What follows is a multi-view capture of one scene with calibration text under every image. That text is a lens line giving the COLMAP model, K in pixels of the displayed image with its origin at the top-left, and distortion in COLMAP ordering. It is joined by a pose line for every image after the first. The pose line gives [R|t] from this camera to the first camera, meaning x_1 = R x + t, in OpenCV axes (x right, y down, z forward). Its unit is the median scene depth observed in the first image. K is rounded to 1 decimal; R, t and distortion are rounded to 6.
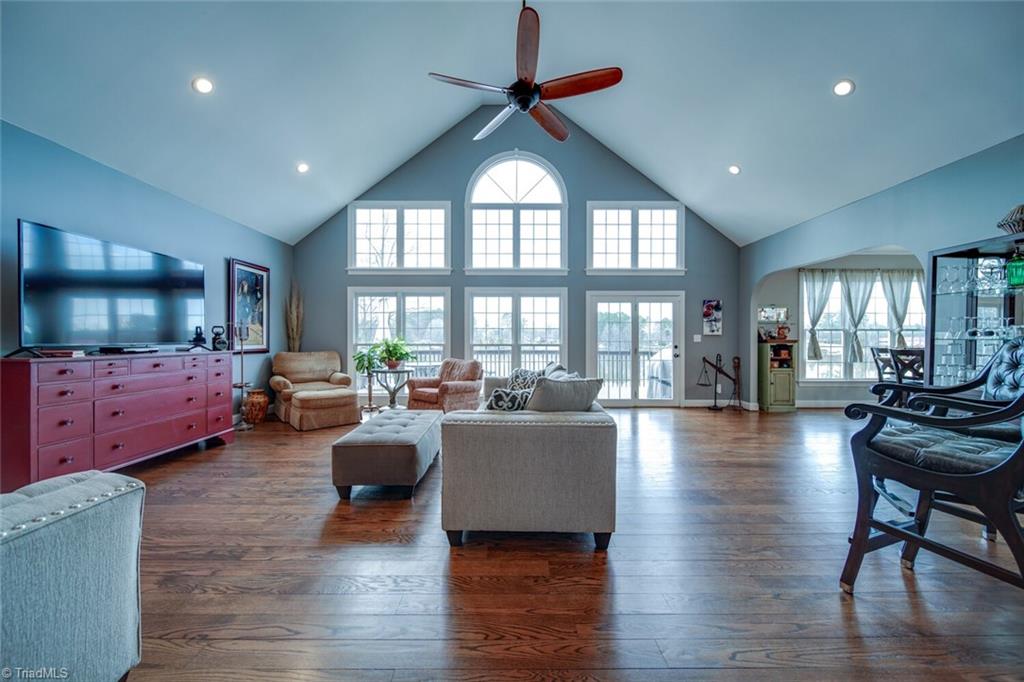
lens RADIAL K [[362.2, 0, 512.0], [0, 362.2, 345.0], [0, 0, 1]] dist [0.000836, -0.001171]
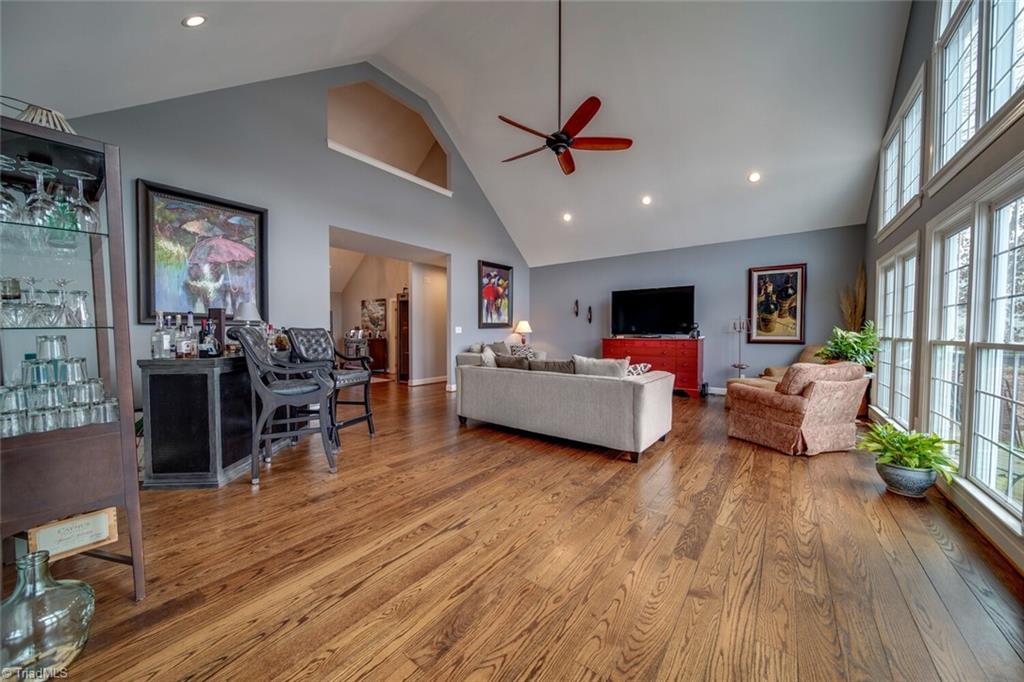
lens RADIAL K [[362.2, 0, 507.4], [0, 362.2, 338.8], [0, 0, 1]] dist [0.000836, -0.001171]
pose [[-0.609947, 0.013238, -0.792331, 0.607519], [-0.001927, 0.999833, 0.018188, -0.009989], [0.792440, 0.012621, -0.609820, 0.852837]]
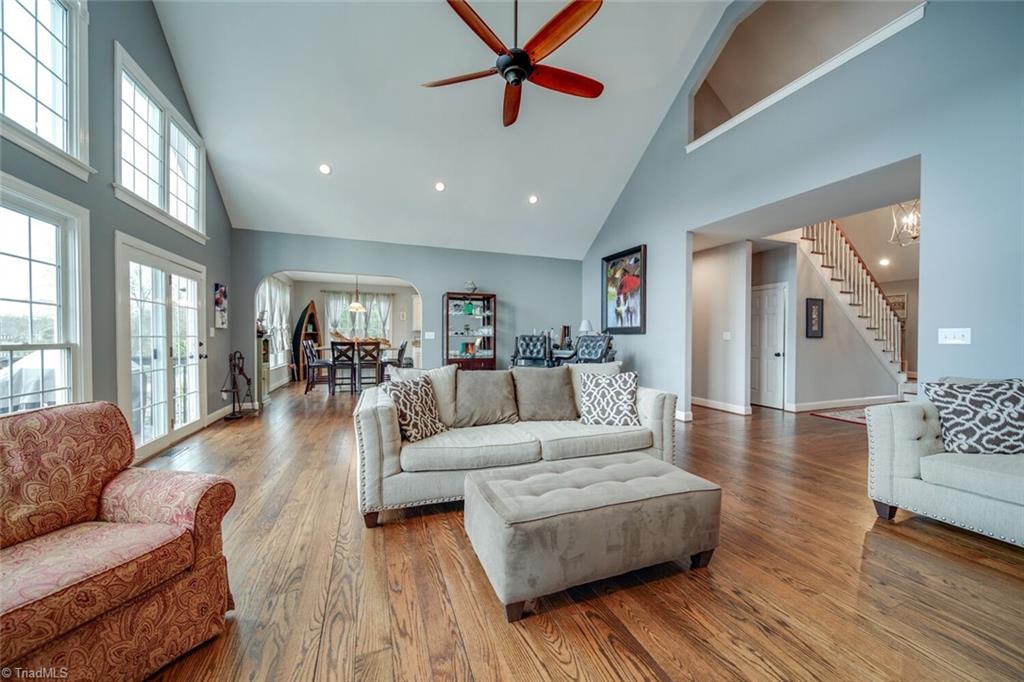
lens RADIAL K [[362.2, 0, 510.3], [0, 362.2, 339.6], [0, 0, 1]] dist [0.000836, -0.001171]
pose [[-0.352619, -0.010739, 0.935705, -0.423520], [-0.005715, 0.999940, 0.009322, -0.013714], [-0.935750, -0.002060, -0.352659, 0.685902]]
